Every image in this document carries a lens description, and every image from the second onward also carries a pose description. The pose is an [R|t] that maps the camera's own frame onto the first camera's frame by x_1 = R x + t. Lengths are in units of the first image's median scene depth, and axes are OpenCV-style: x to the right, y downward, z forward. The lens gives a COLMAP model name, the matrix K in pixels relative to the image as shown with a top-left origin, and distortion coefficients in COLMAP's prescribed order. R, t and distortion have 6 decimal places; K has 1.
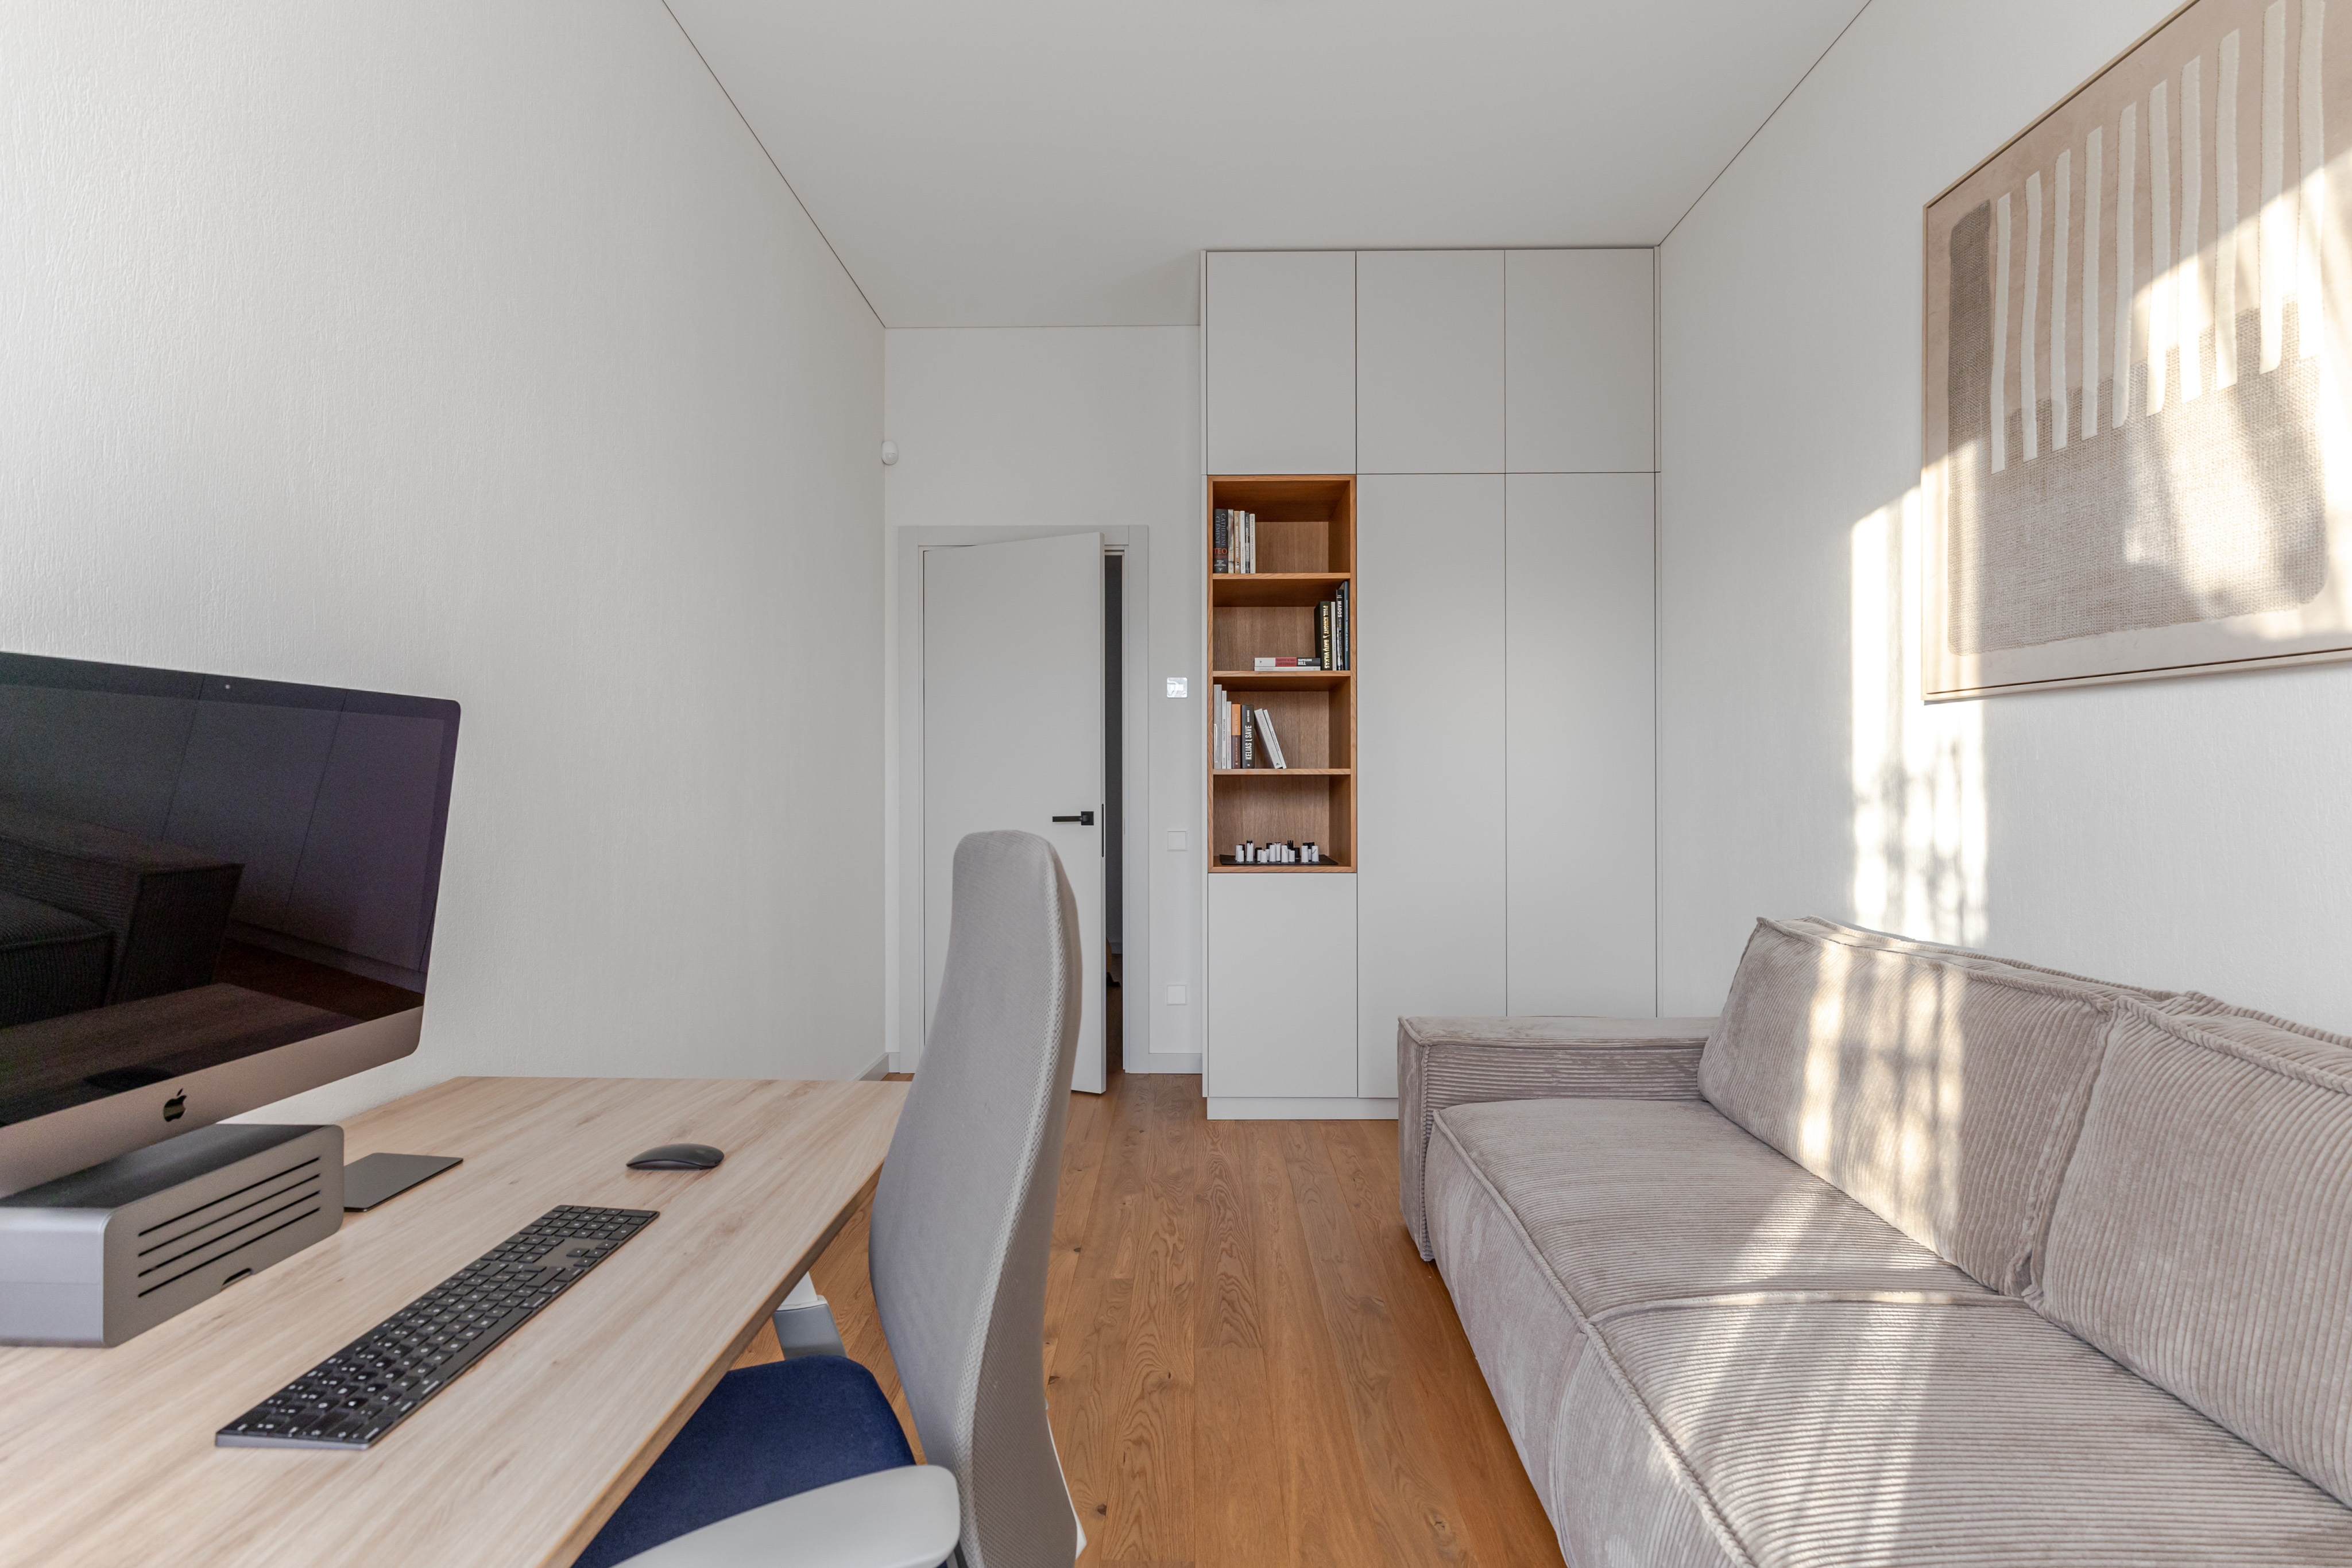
lens RADIAL K [[1059.1, 0, 1213.2], [0, 1059.1, 768.9], [0, 0, 1]] dist [0.001209, 0.000046]
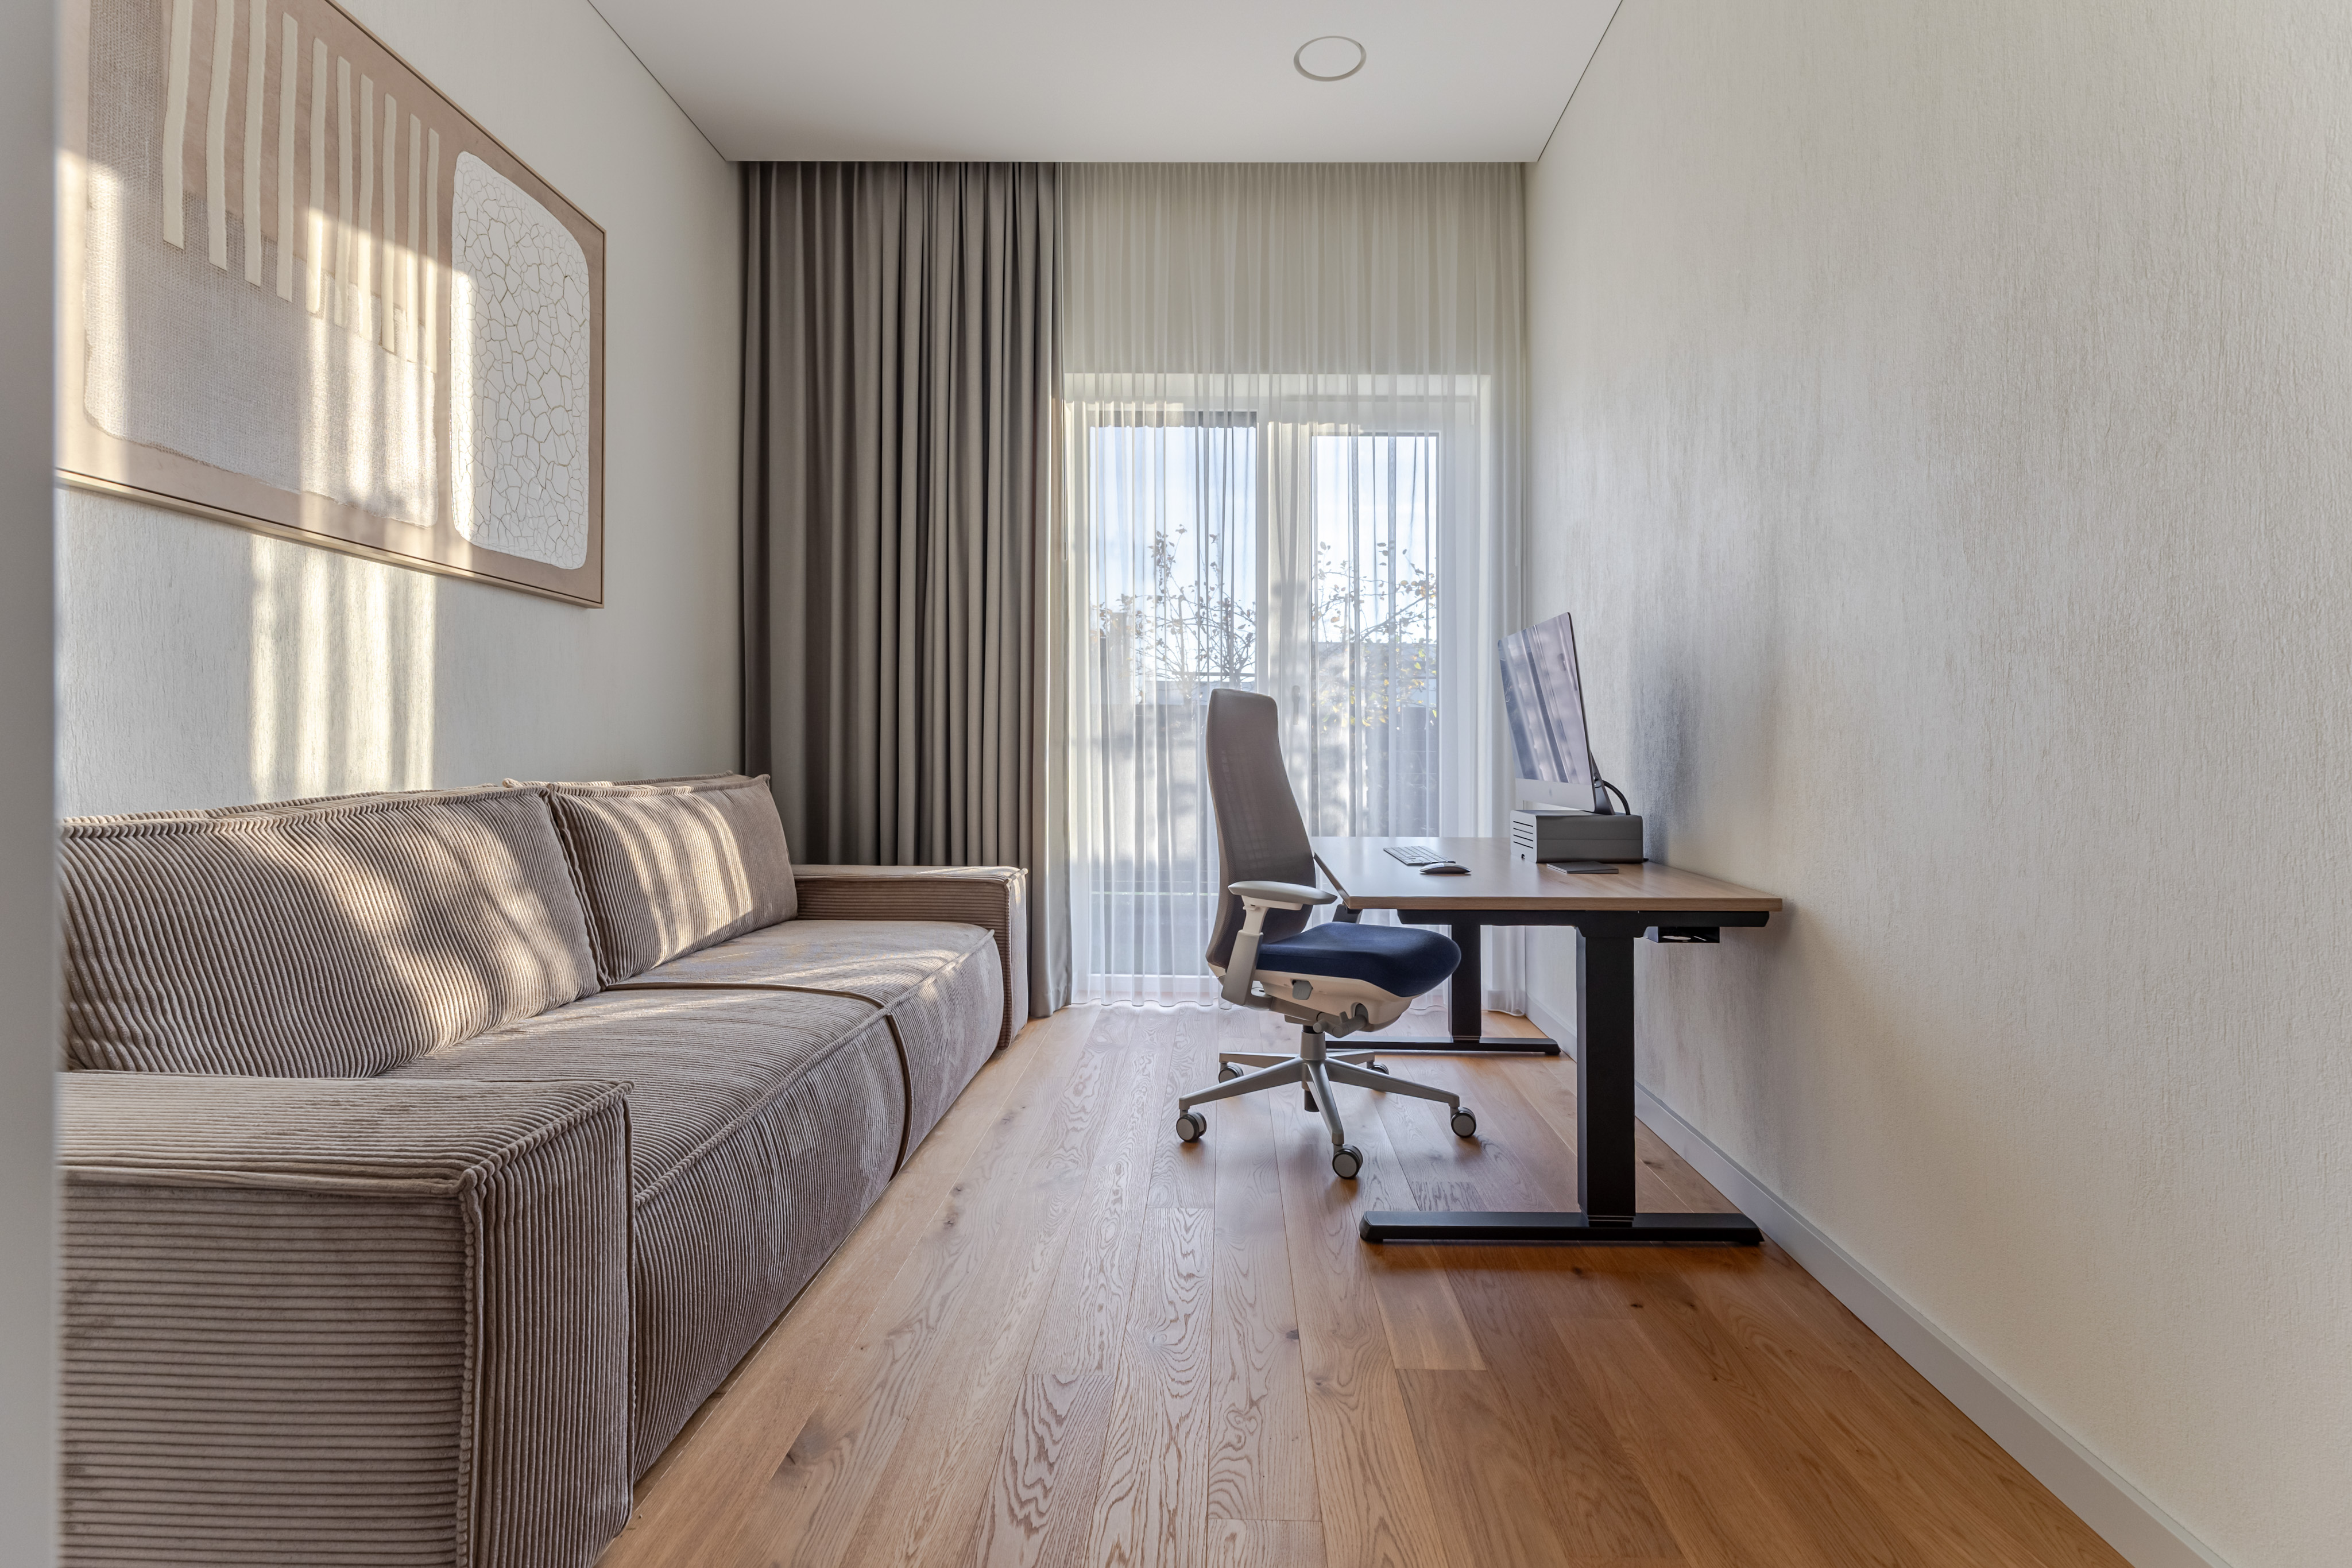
lens RADIAL K [[1059.1, 0, 1213.2], [0, 1059.1, 768.9], [0, 0, 1]] dist [0.001209, 0.000046]
pose [[-0.999625, -0.001229, 0.027374, -0.109269], [-0.001236, 0.999999, -0.000240, 0.134638], [-0.027374, -0.000274, -0.999625, 1.821025]]
